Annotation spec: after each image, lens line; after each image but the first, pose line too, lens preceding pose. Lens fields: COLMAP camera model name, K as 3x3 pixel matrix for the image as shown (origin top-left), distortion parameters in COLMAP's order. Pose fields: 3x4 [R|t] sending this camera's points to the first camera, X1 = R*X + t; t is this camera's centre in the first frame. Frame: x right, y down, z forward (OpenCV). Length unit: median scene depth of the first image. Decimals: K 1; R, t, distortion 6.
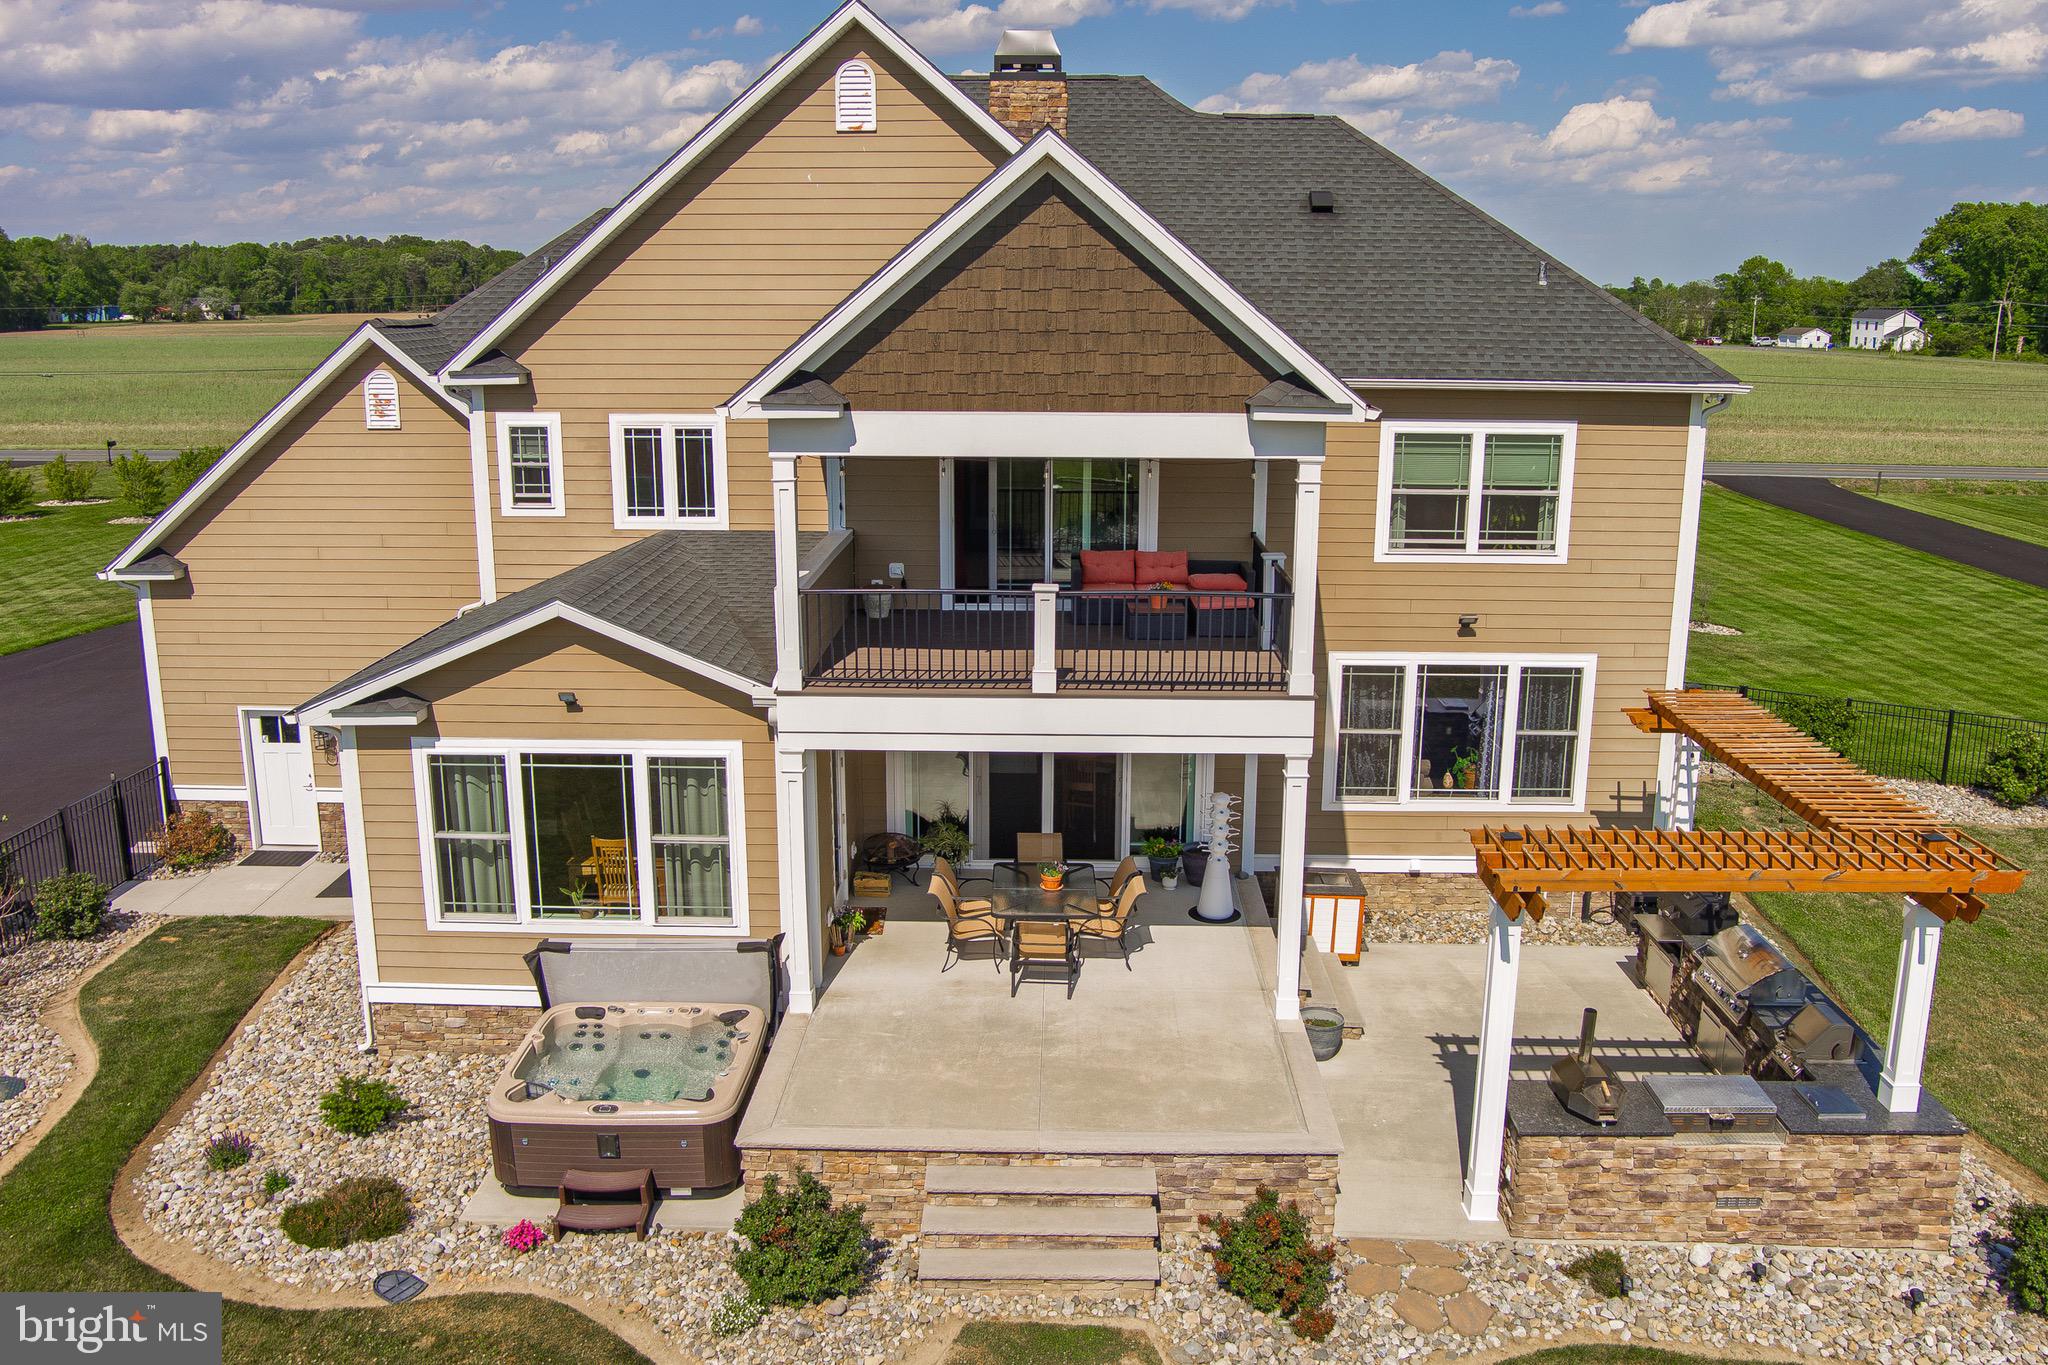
lens RADIAL K [[1658.3, 0, 1022.1], [0, 1658.3, 681.5], [0, 0, 1]] dist [-0.090911, 0.046710]
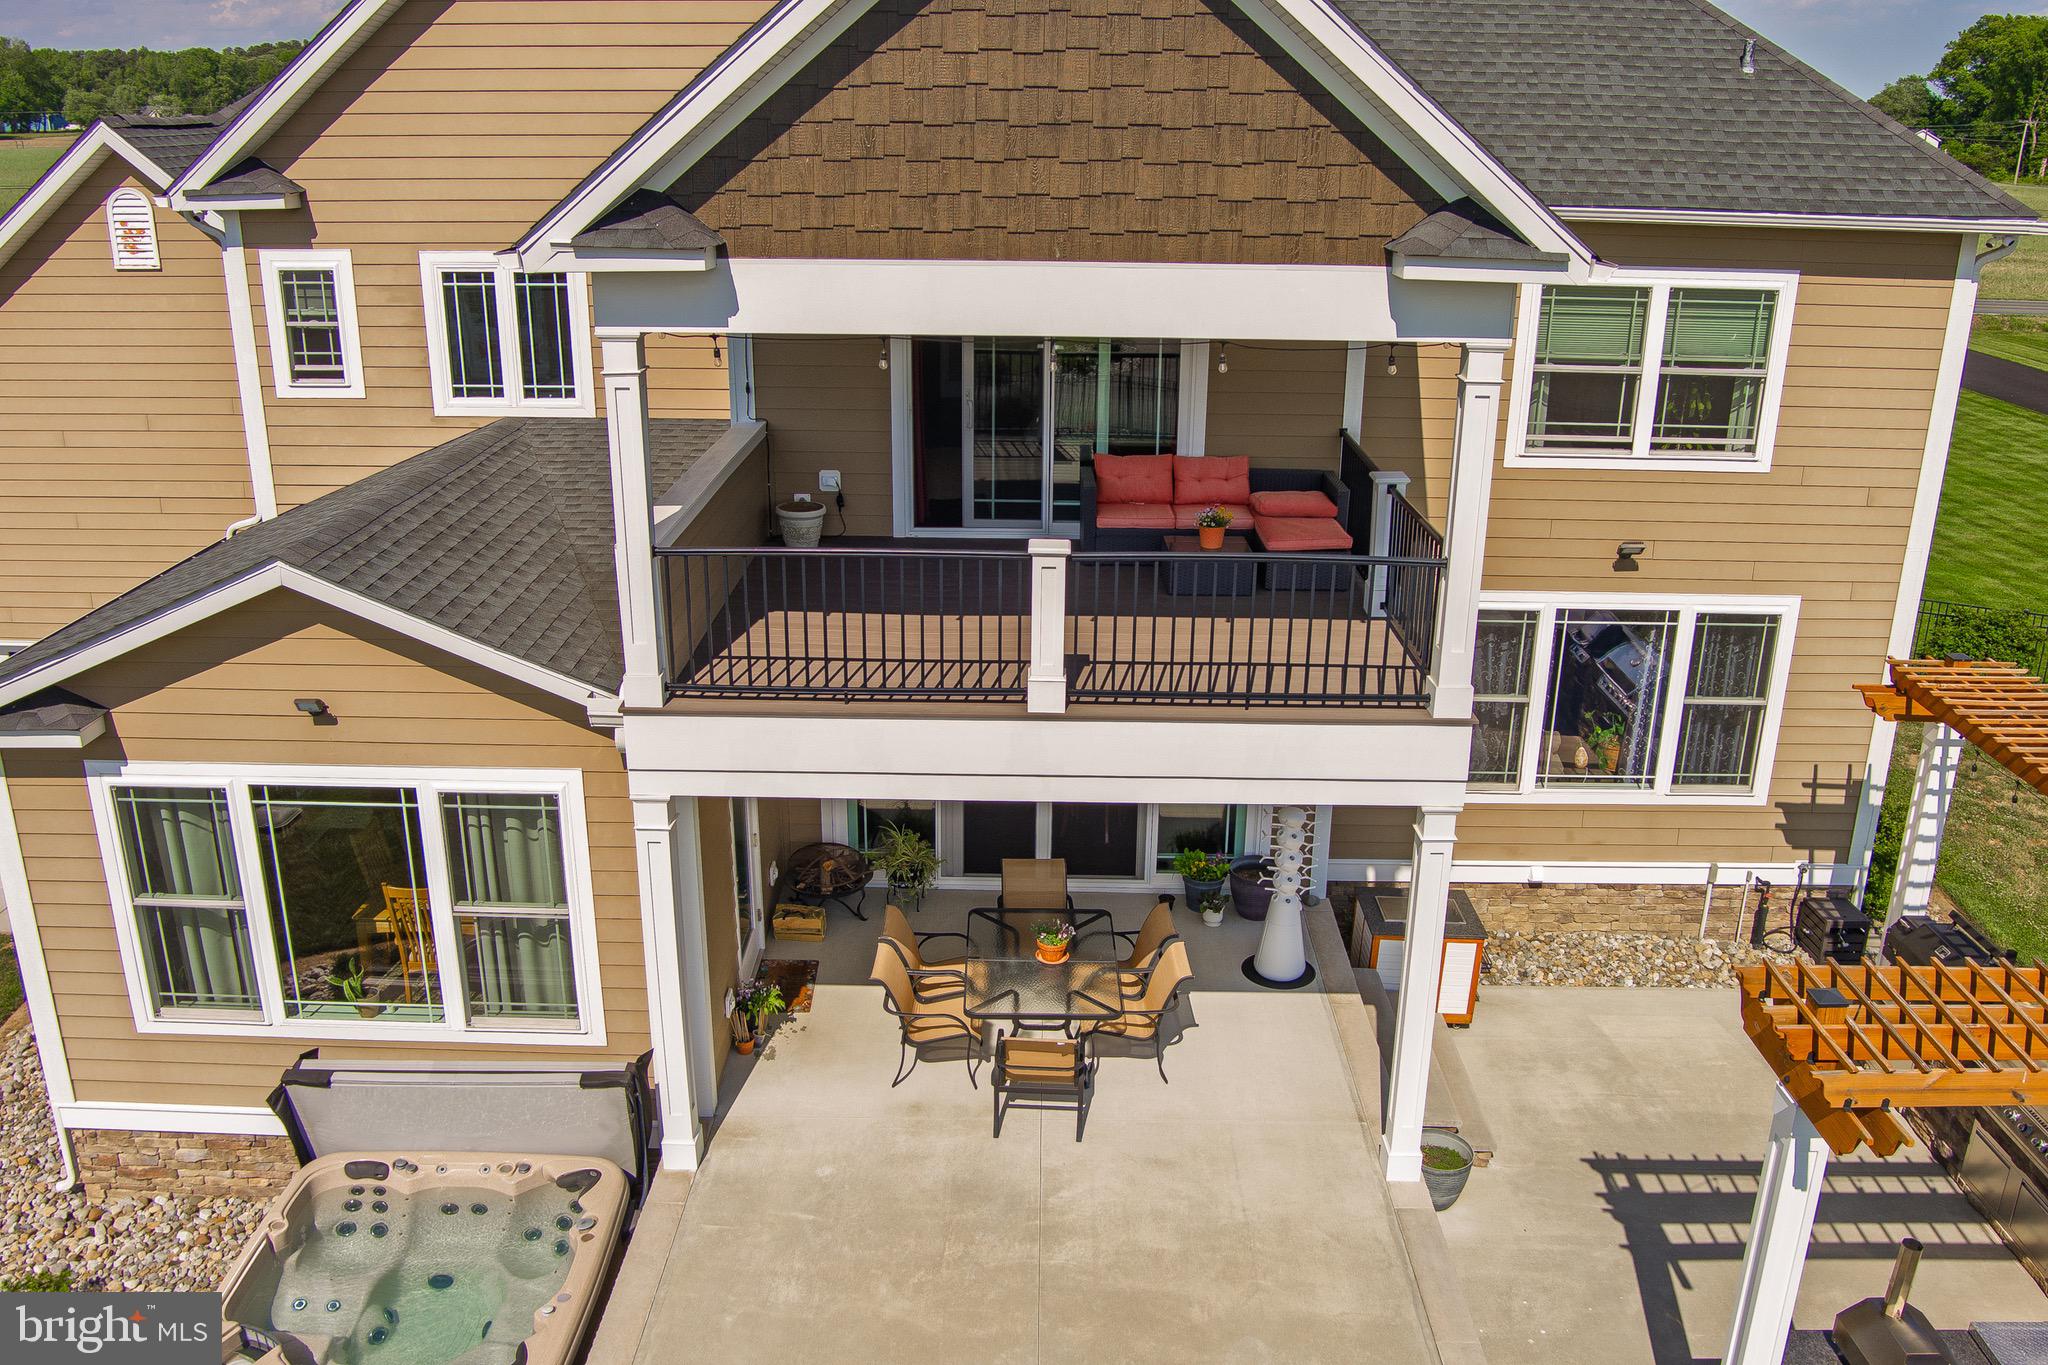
lens RADIAL K [[1658.3, 0, 1023.7], [0, 1658.3, 683.1], [0, 0, 1]] dist [-0.090911, 0.046710]
pose [[0.999931, 0.002302, 0.011522, -0.002018], [-0.003531, 0.994163, 0.107831, -0.056896], [-0.011206, -0.107864, 0.994102, 0.294057]]
